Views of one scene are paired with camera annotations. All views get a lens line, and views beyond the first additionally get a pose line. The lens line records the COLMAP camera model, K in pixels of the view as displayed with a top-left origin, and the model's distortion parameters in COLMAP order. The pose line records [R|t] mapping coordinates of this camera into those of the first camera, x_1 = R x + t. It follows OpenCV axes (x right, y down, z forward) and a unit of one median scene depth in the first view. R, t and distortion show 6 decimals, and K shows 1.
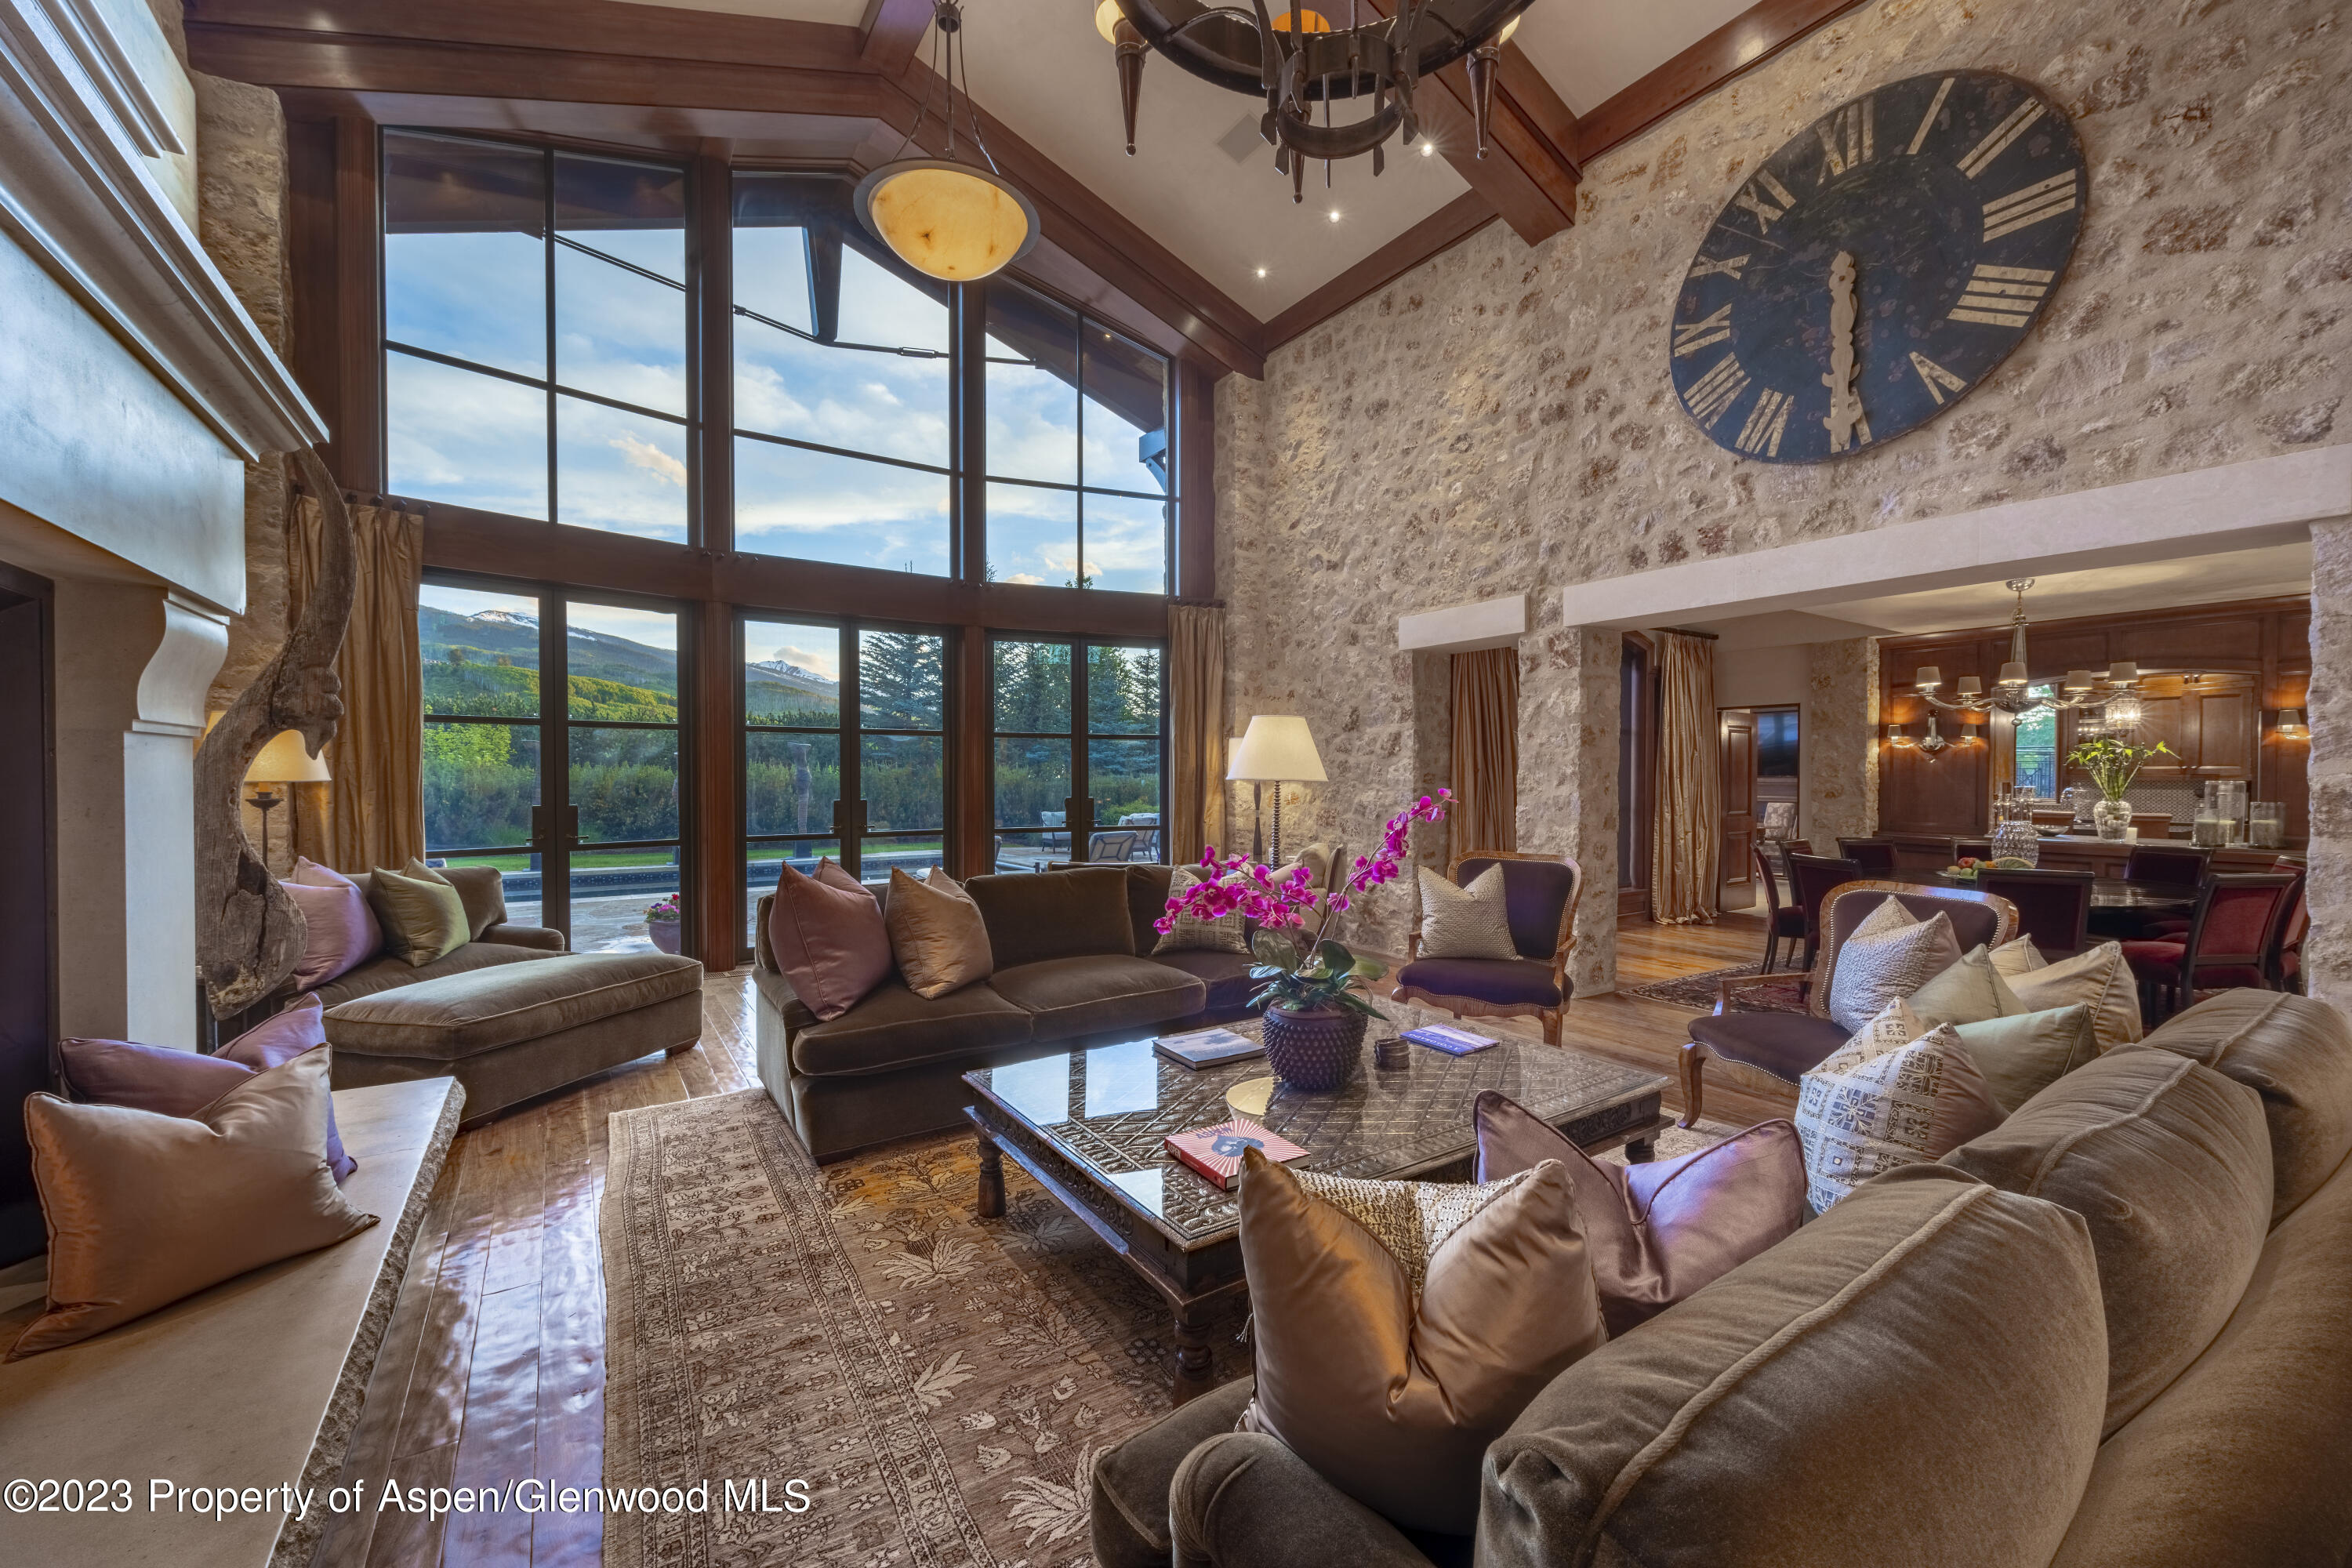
lens RADIAL K [[907.8, 0, 1169.8], [0, 907.8, 782.1], [0, 0, 1]] dist [-0.000873, -0.000015]
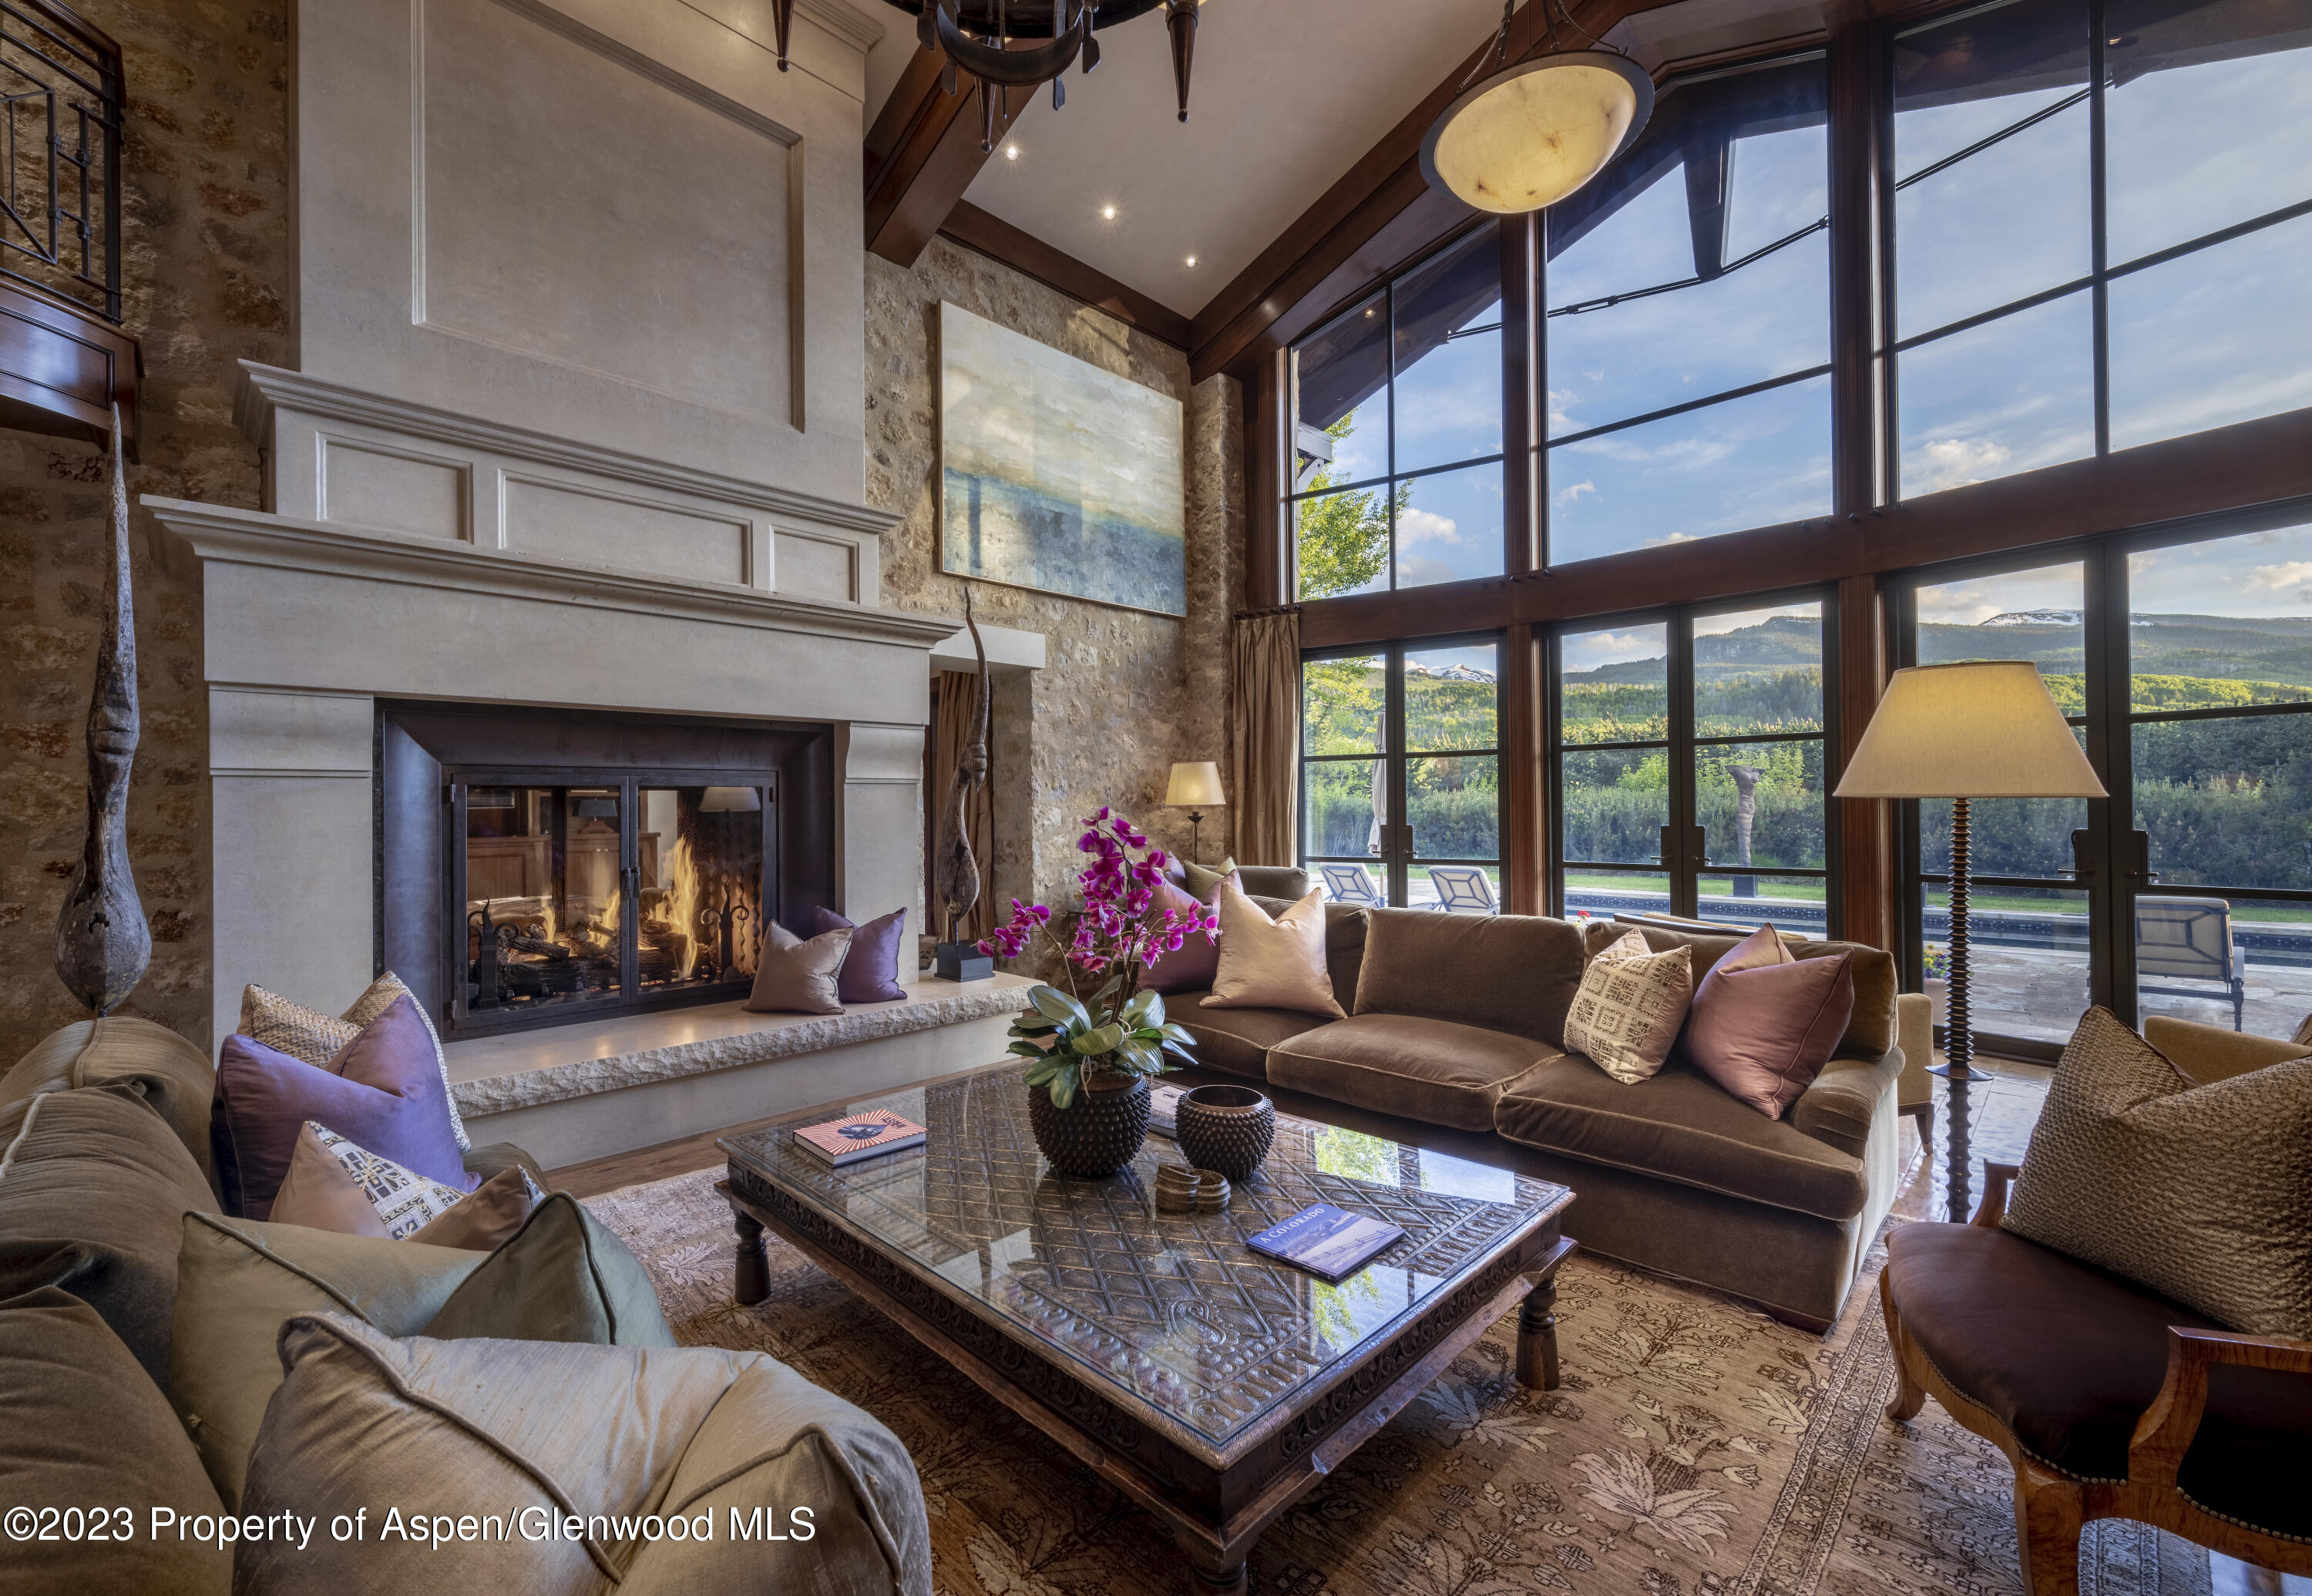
lens RADIAL K [[957.1, 0, 1148.9], [0, 957.1, 801.8], [0, 0, 1]] dist [0.001063, -0.000010]
pose [[0.198950, -0.009137, -0.979967, 0.385061], [0.001979, 0.999958, -0.008922, 0.004809], [0.980008, -0.000164, 0.198960, 0.328499]]
